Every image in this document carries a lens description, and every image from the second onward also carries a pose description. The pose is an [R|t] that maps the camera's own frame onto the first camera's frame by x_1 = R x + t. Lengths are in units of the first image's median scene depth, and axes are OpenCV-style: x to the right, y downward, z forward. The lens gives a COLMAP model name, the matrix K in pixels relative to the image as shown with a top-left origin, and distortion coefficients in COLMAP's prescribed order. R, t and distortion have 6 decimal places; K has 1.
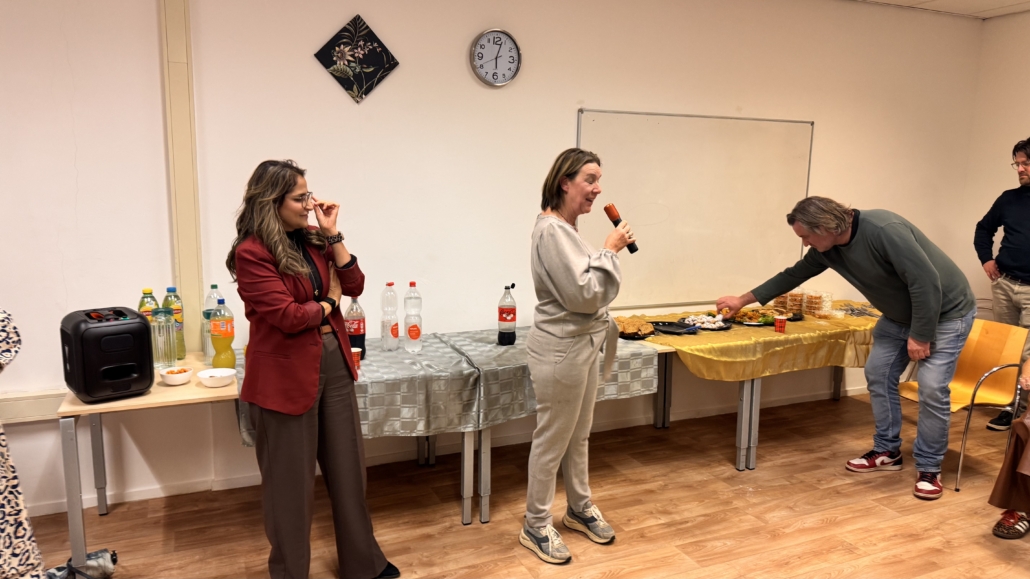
lens RADIAL K [[739.0, 0, 527.0], [0, 739.0, 288.3], [0, 0, 1]] dist [0.093129, -0.072572]
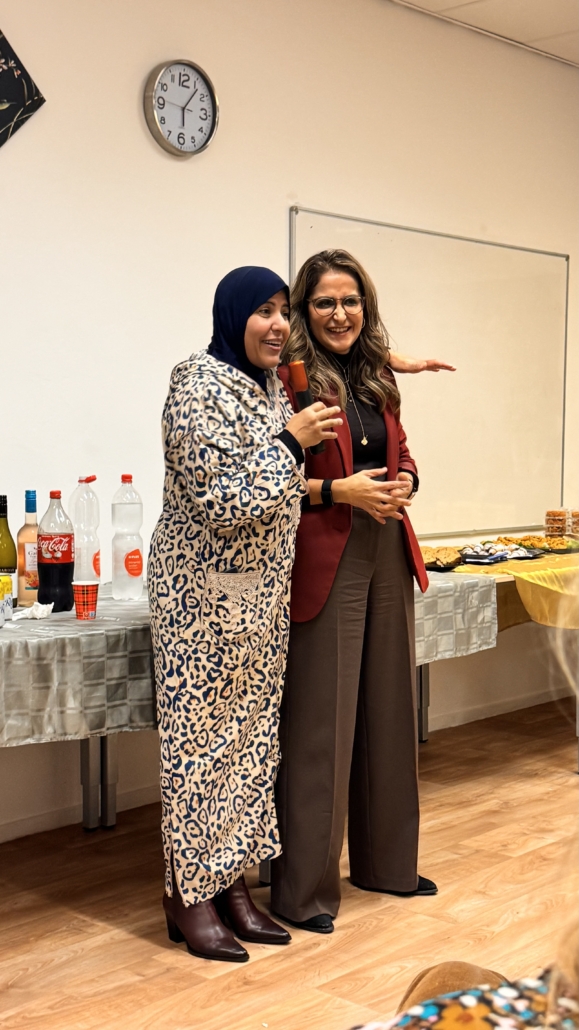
lens RADIAL K [[1438.3, 0, 287.5], [0, 1438.3, 518.6], [0, 0, 1]] dist [0.138118, 0.000000]
pose [[0.918847, -0.037094, 0.392866, -0.460073], [0.074481, 0.993980, -0.080347, 0.118391], [-0.387521, 0.103087, 0.916079, -0.052713]]
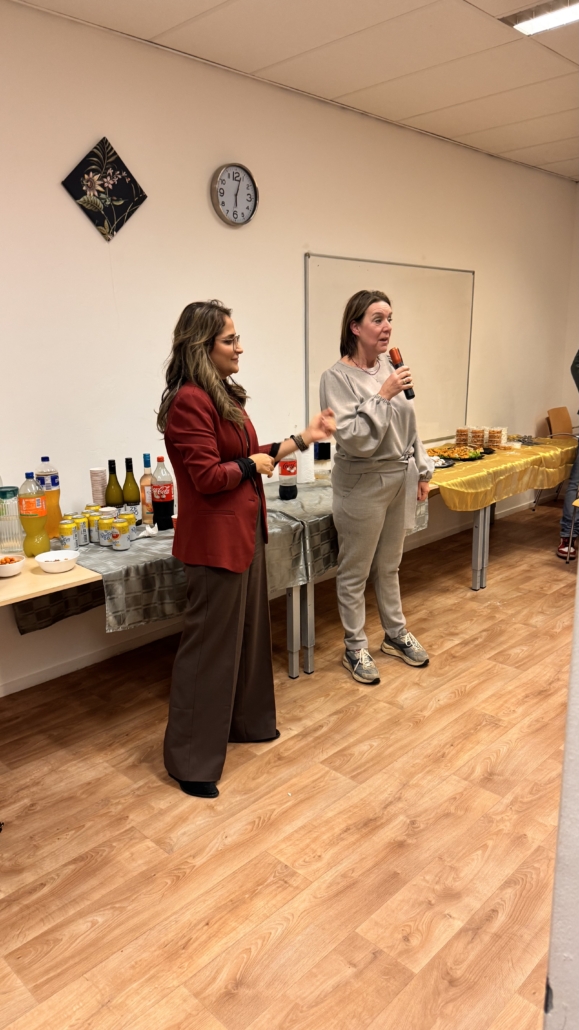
lens RADIAL K [[739.0, 0, 286.8], [0, 739.0, 518.9], [0, 0, 1]] dist [0.093129, -0.072572]
pose [[0.930930, -0.115355, 0.346501, -0.380376], [0.087064, 0.991548, 0.096189, 0.008171], [-0.354668, -0.059377, 0.933105, 0.082966]]
